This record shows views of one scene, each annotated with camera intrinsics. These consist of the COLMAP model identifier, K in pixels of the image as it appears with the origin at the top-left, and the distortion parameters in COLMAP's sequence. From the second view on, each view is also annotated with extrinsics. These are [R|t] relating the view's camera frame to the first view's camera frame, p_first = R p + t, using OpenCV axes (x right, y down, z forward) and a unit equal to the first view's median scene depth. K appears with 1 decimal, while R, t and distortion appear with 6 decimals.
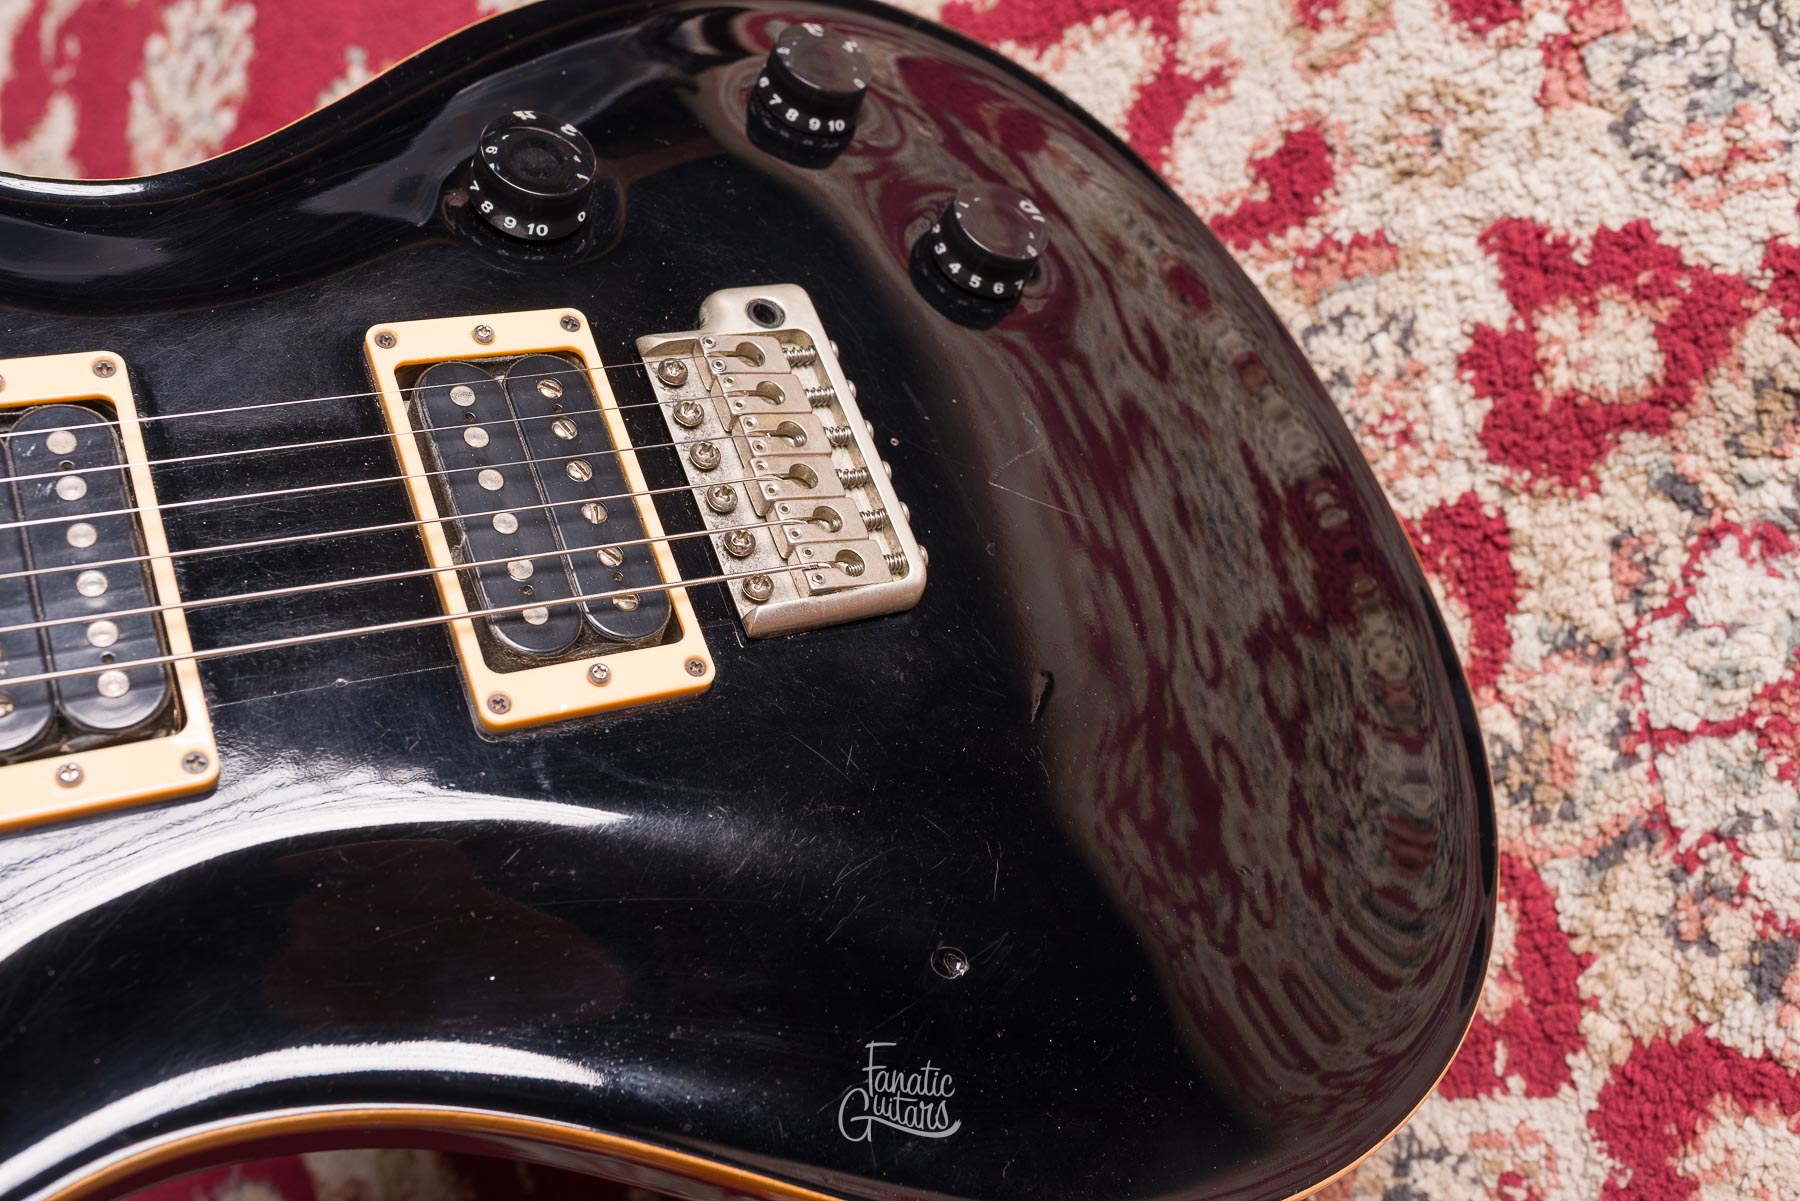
lens RADIAL K [[1804.8, 0, 889.0], [0, 1804.8, 597.5], [0, 0, 1]] dist [0.002045, 0.000000]
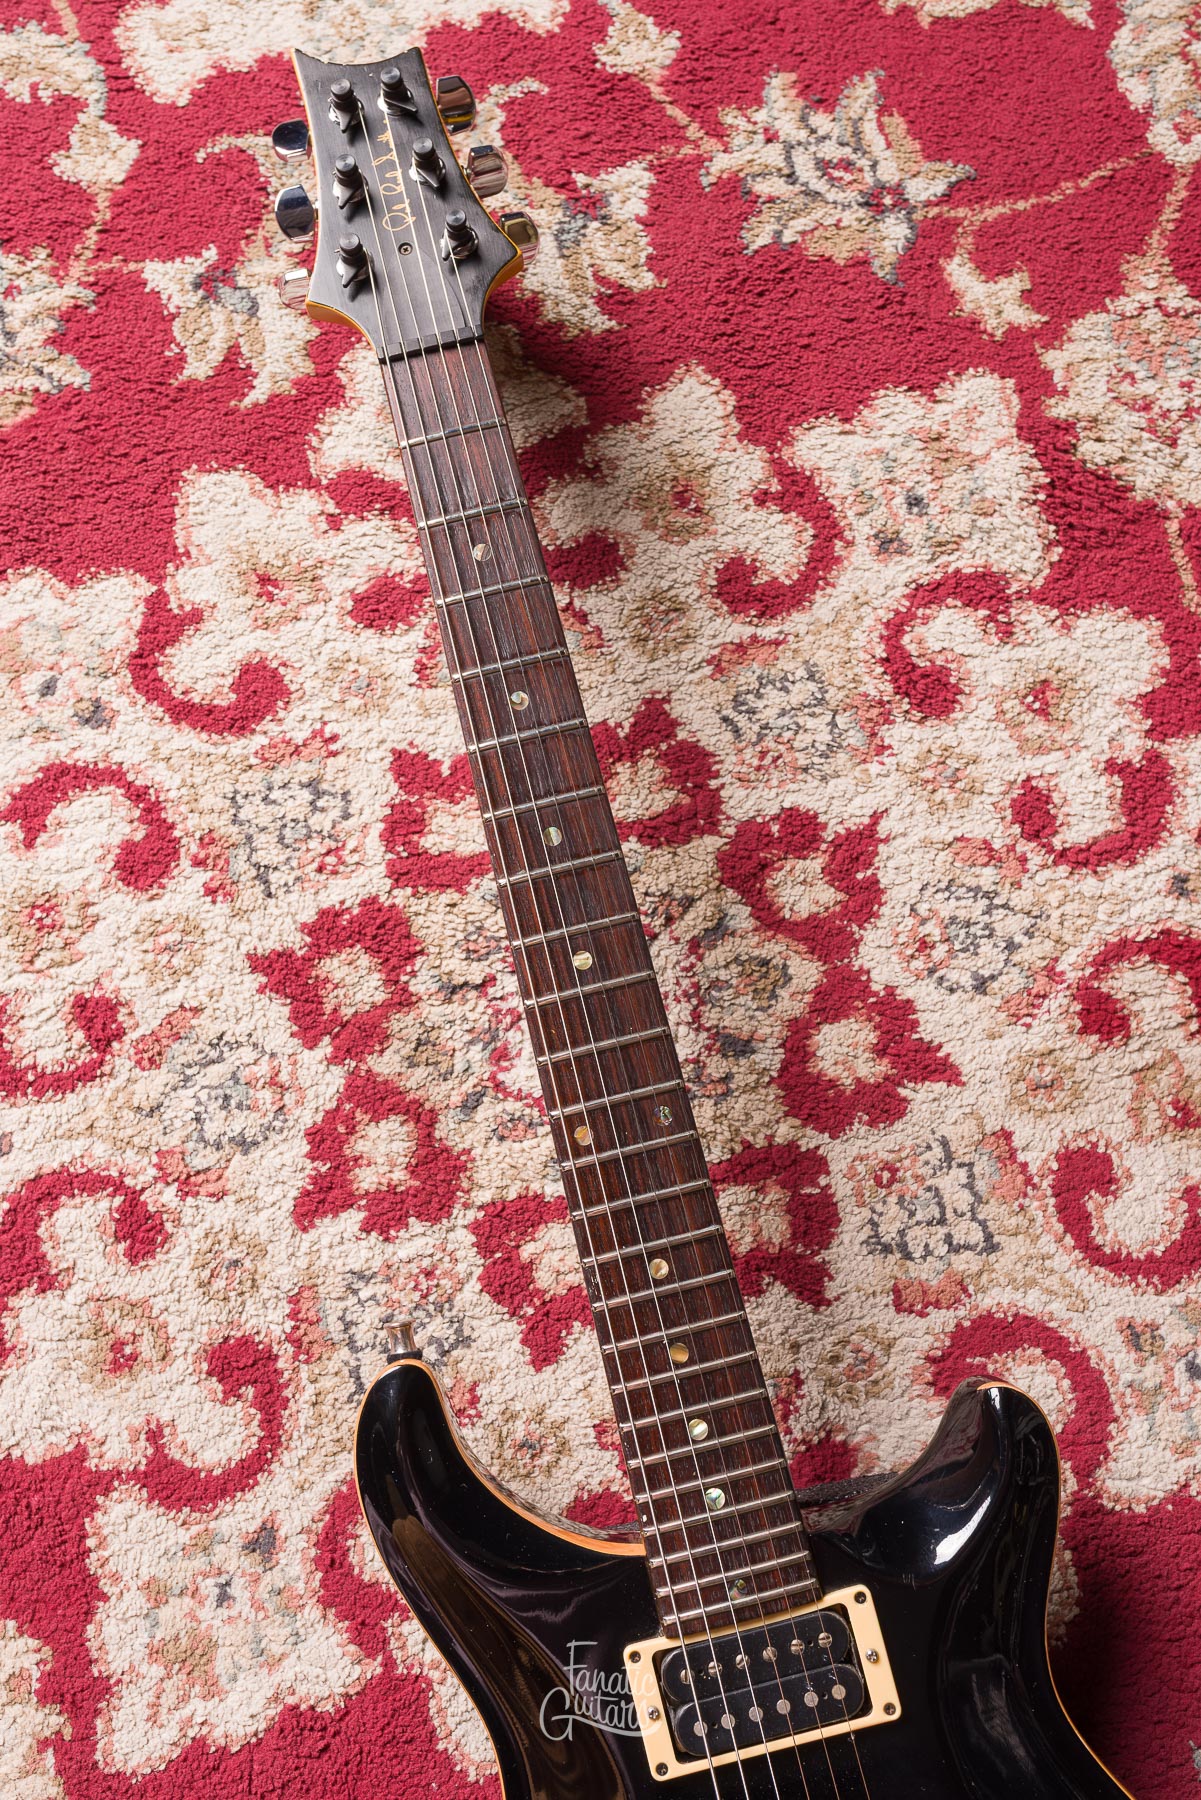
lens RADIAL K [[1804.8, 0, 559.4], [0, 1804.8, 855.8], [0, 0, 1]] dist [0.002045, 0.000000]
pose [[-0.081269, -0.666091, 0.741430, -0.661341], [0.992419, 0.014734, 0.122017, -0.181083], [-0.092198, 0.745725, 0.659844, -0.311094]]
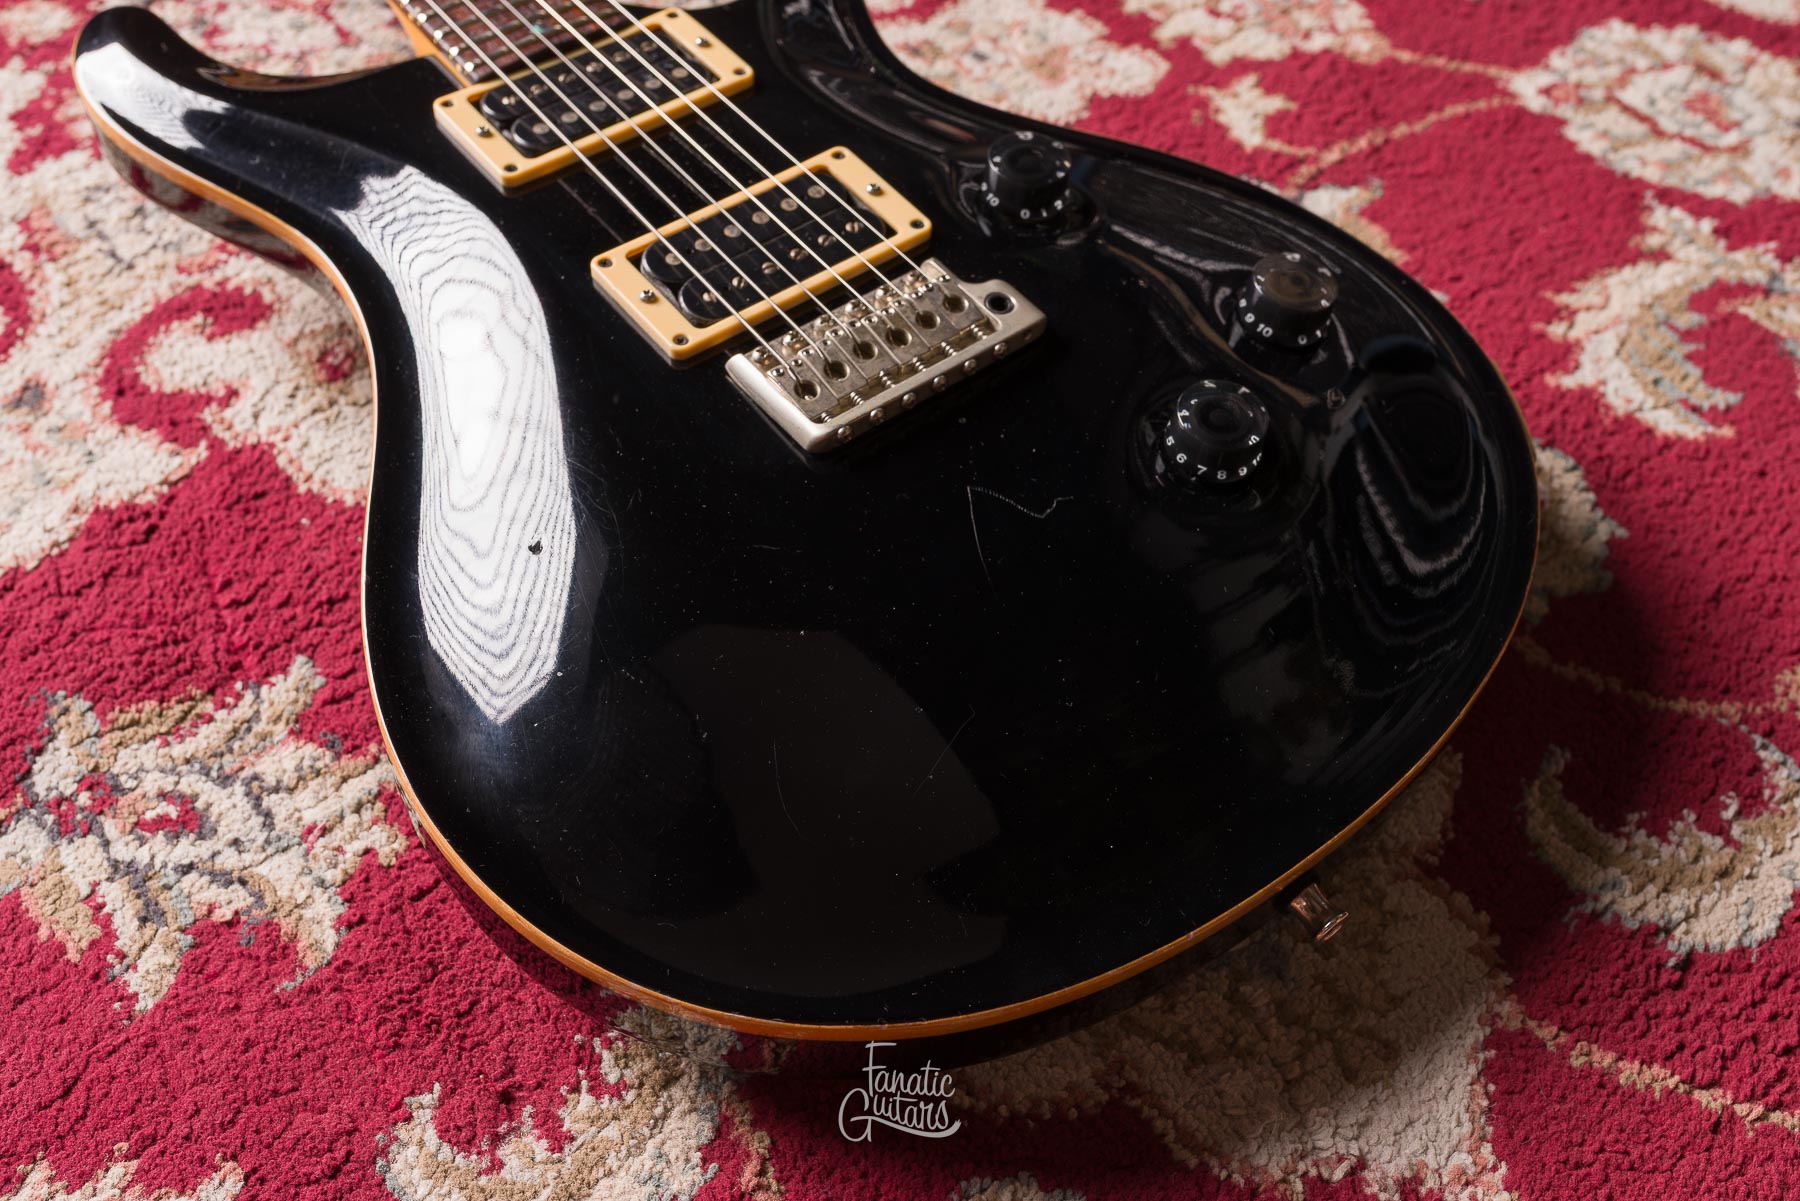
lens RADIAL K [[1804.8, 0, 900.6], [0, 1804.8, 589.0], [0, 0, 1]] dist [0.002045, 0.000000]
pose [[-0.430959, -0.155686, 0.888840, -1.295797], [0.894041, -0.207204, 0.397188, -0.220603], [0.122334, 0.965830, 0.228486, 1.113448]]
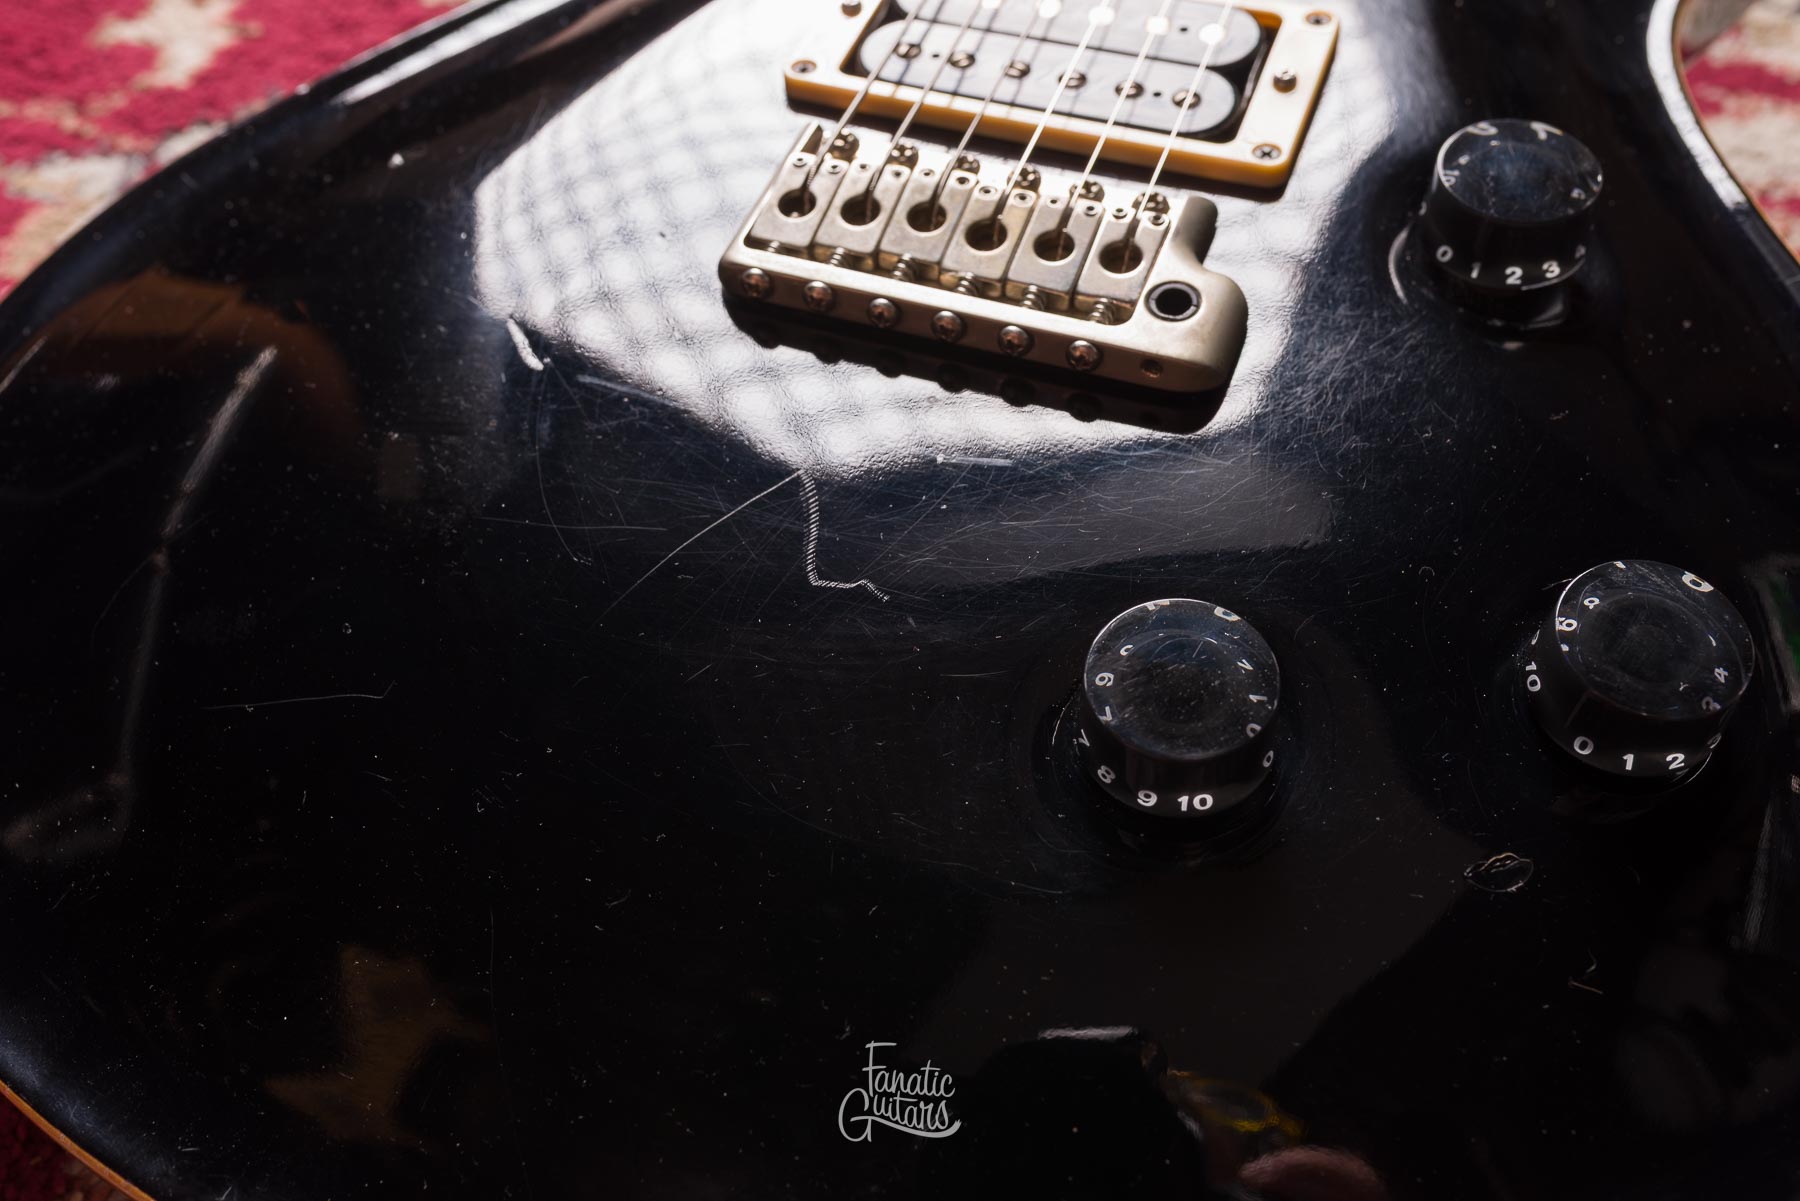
lens RADIAL K [[1804.8, 0, 896.8], [0, 1804.8, 629.5], [0, 0, 1]] dist [0.002045, 0.000000]
pose [[0.400165, -0.186703, 0.897224, -0.913664], [0.822447, 0.505061, -0.261716, 0.431225], [-0.404289, 0.842648, 0.355661, 1.120506]]
